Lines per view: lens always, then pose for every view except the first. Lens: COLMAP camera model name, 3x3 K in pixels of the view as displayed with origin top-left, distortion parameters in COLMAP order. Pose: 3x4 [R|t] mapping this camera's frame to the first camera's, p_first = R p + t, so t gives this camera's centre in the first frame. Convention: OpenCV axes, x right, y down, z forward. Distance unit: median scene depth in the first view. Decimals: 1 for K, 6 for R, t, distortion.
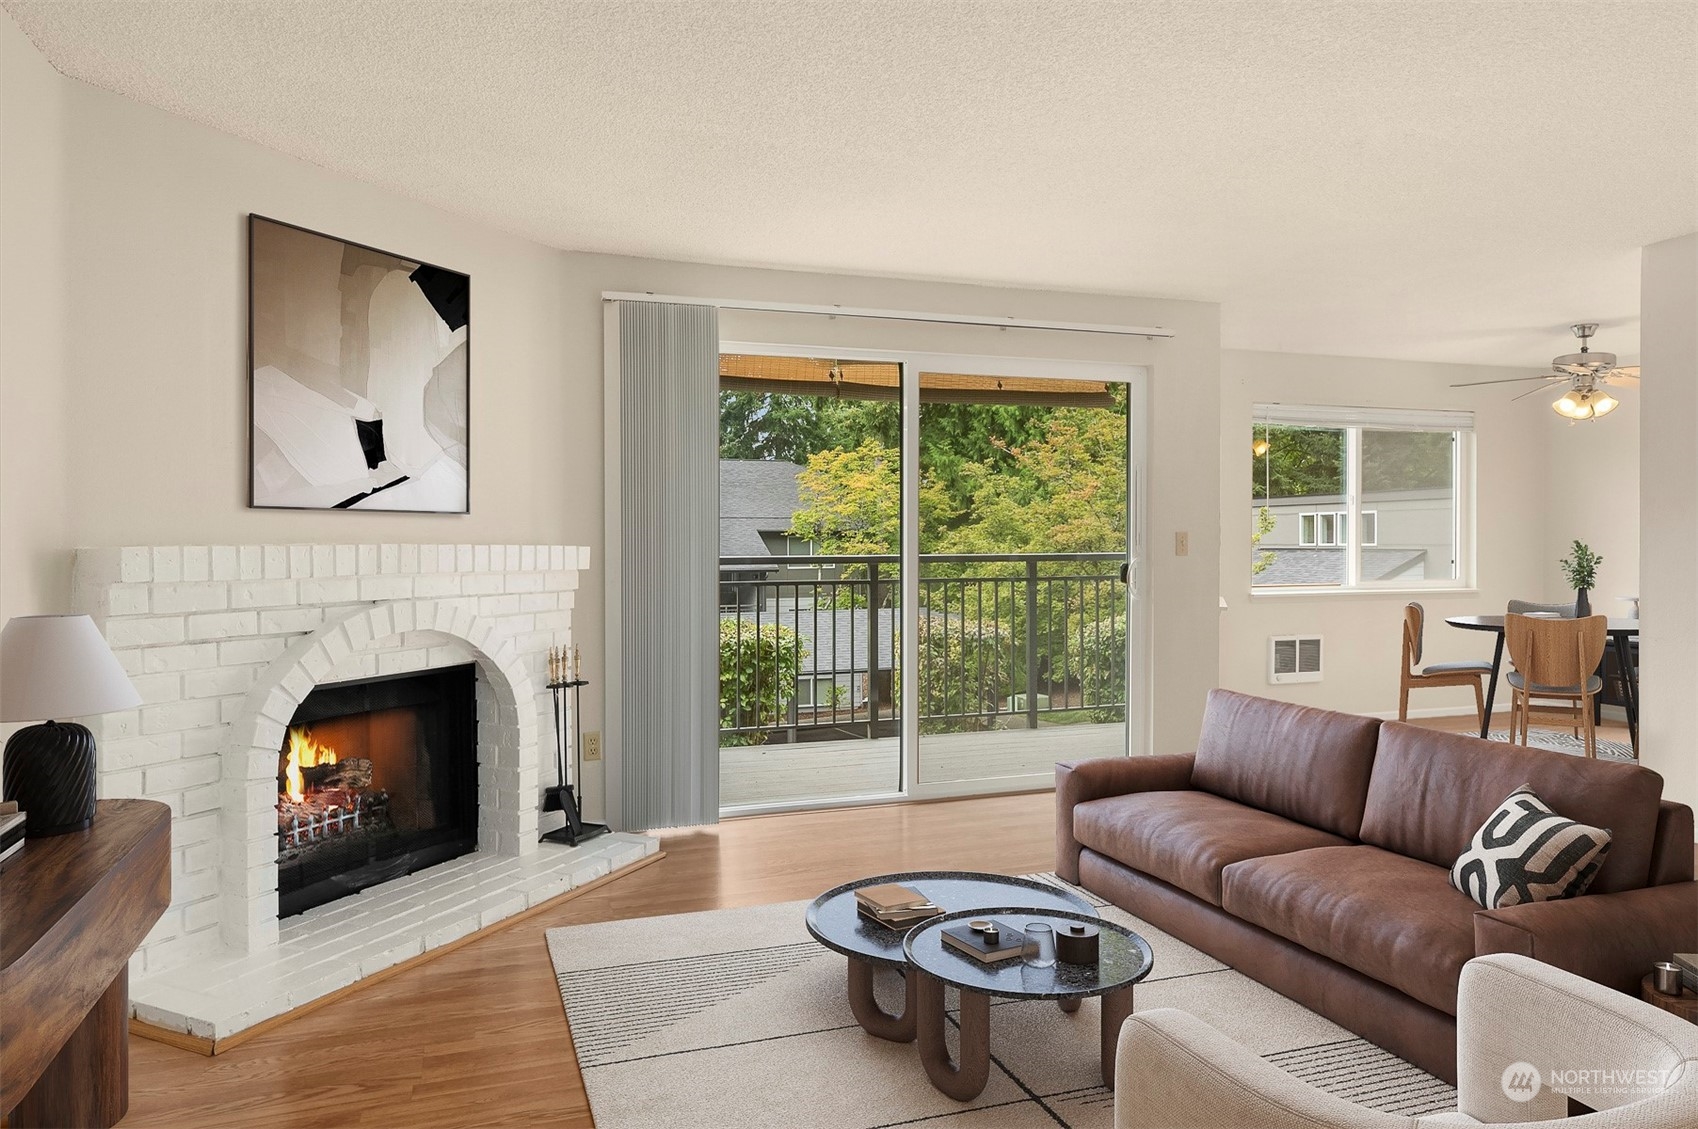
lens RADIAL K [[1127.7, 0, 872.4], [0, 1127.7, 566.8], [0, 0, 1]] dist [0.027071, -0.012550]
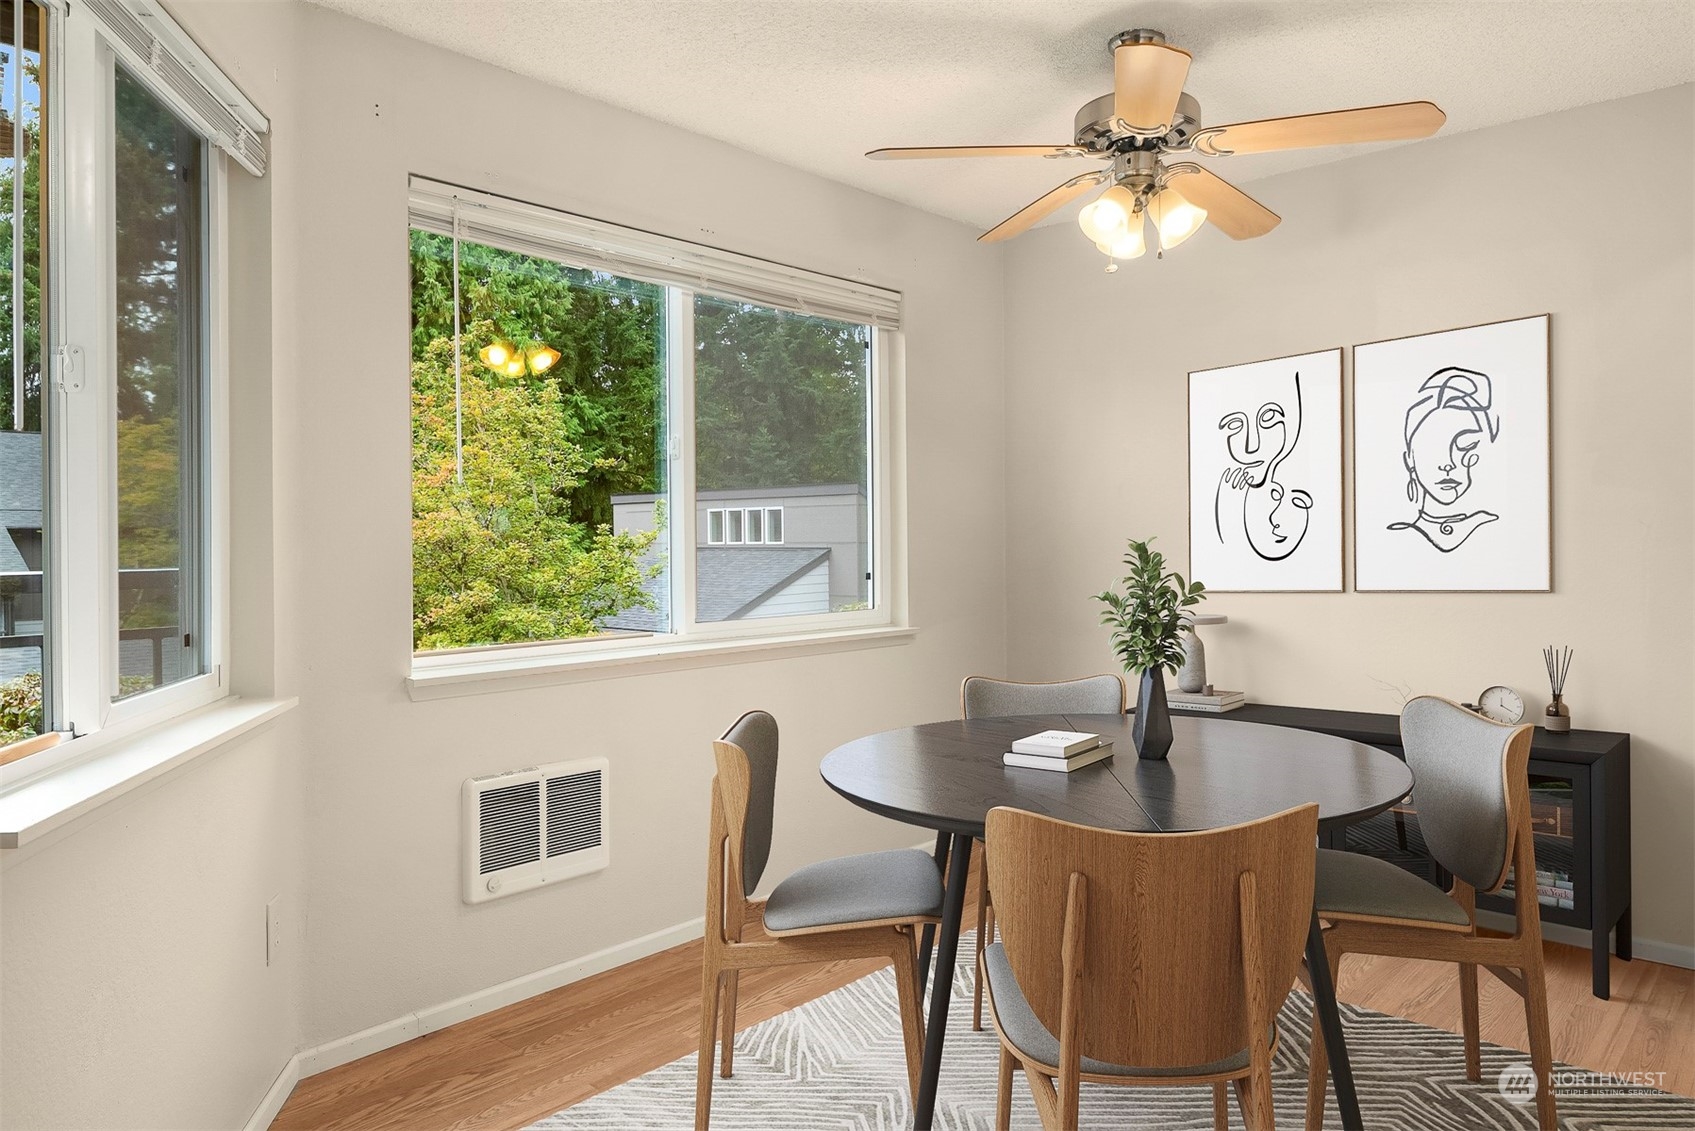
lens RADIAL K [[1125.7, 0, 853.6], [0, 1125.7, 561.9], [0, 0, 1]] dist [0.027071, -0.012550]
pose [[0.889675, -0.012731, 0.456416, 0.335460], [0.014383, 0.999897, -0.000145, -0.013267], [-0.456367, 0.006694, 0.889766, 0.678925]]
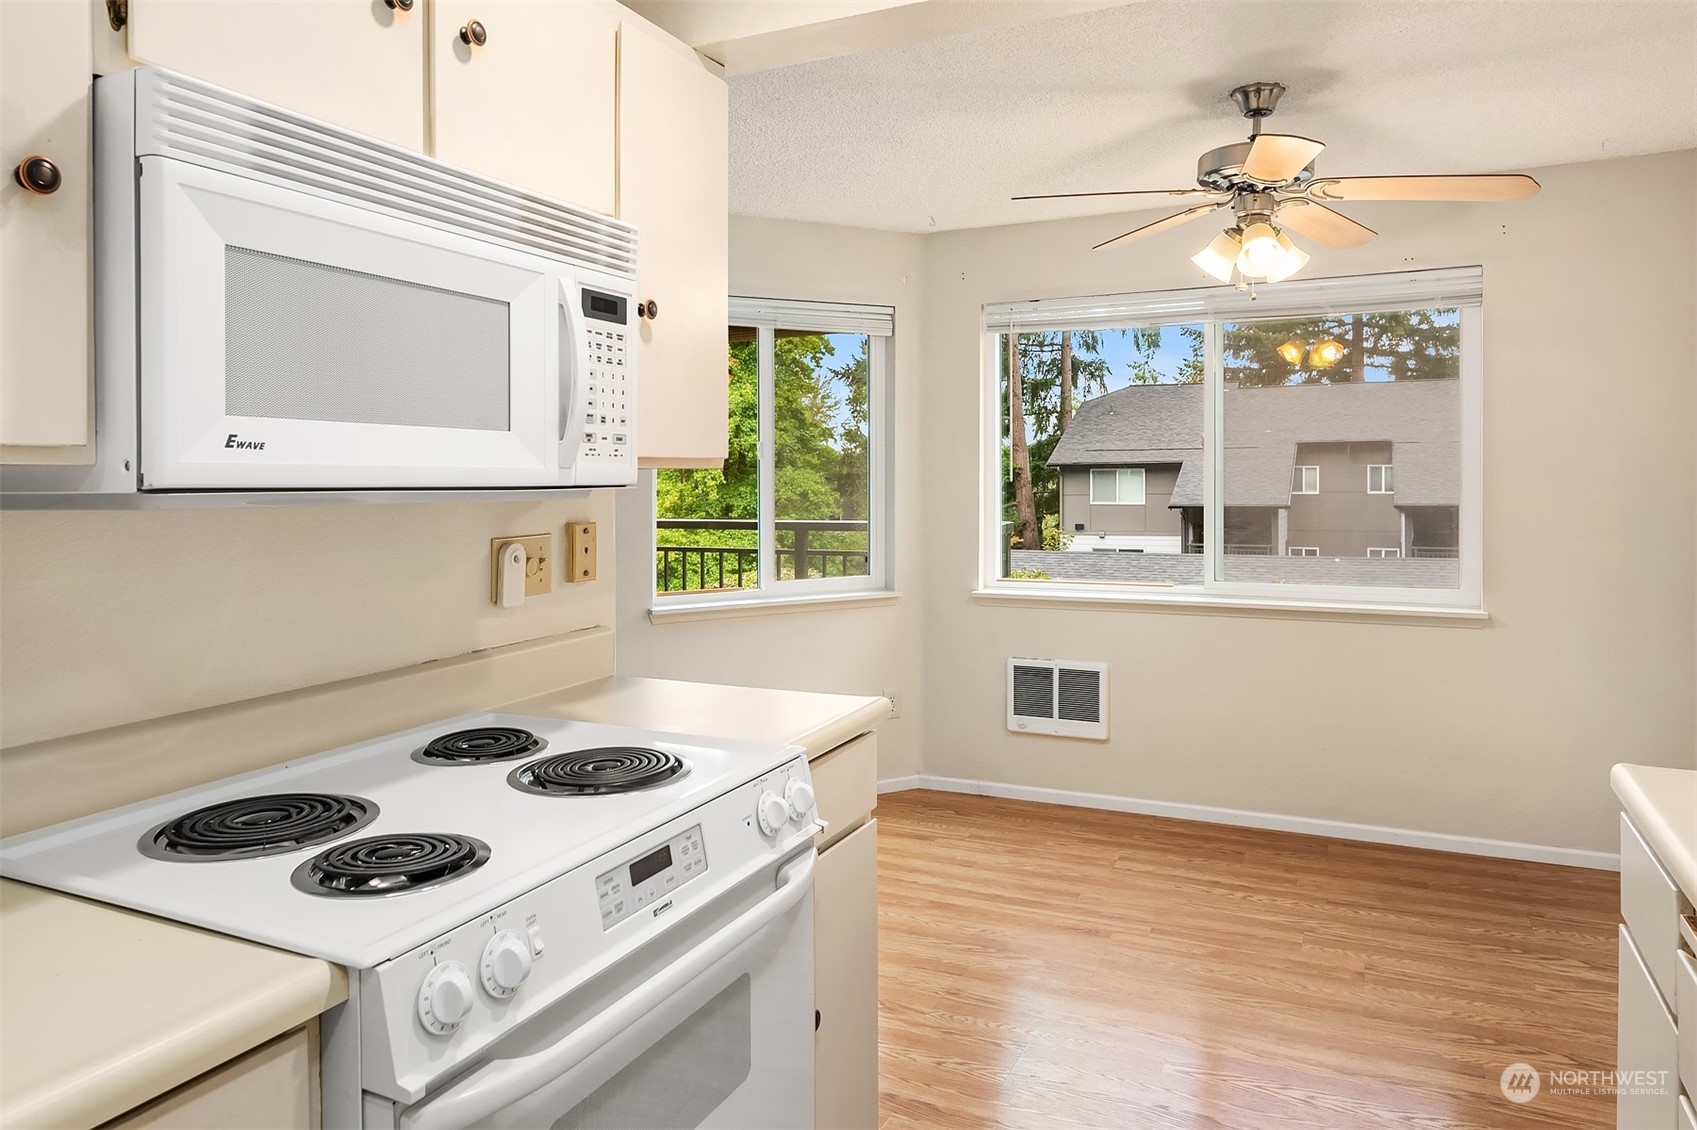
lens RADIAL K [[1127.0, 0, 877.1], [0, 1127.0, 491.0], [0, 0, 1]] dist [0.027071, -0.012550]
pose [[0.709888, 0.006349, -0.704286, 0.864687], [-0.014126, 0.999887, -0.005225, -0.035171], [0.704173, 0.013658, 0.709897, 0.547507]]
